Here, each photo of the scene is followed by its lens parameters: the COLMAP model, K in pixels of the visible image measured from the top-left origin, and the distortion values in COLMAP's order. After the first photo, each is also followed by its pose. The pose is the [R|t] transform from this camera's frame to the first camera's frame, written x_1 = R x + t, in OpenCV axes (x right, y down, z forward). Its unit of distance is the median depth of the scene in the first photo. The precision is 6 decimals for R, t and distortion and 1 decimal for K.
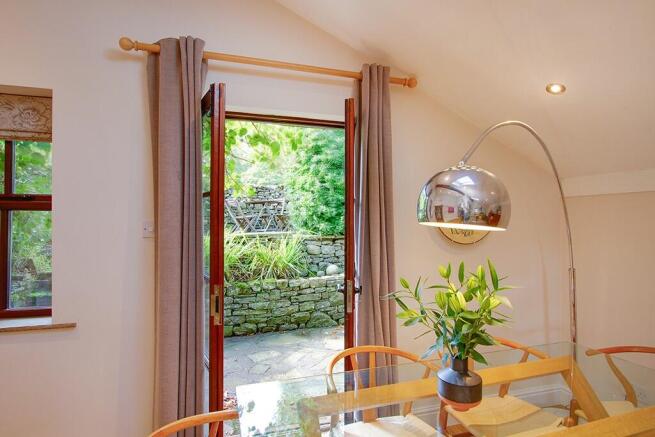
lens RADIAL K [[351.4, 0, 327.5], [0, 351.4, 218.5], [0, 0, 1]] dist [-0.016813, -0.000028]
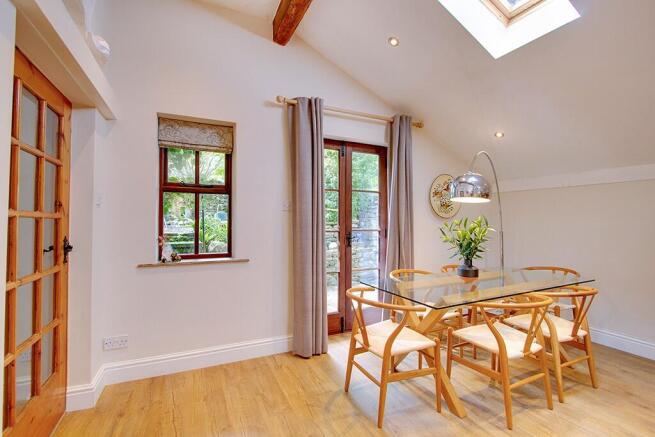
lens RADIAL K [[303.7, 0, 327.5], [0, 303.7, 218.5], [0, 0, 1]] dist [-0.011892, 0.000244]
pose [[0.988393, 0.000280, 0.151921, -0.558930], [-0.001049, 0.999987, 0.004980, 0.090047], [-0.151918, -0.005082, 0.988380, -0.537077]]
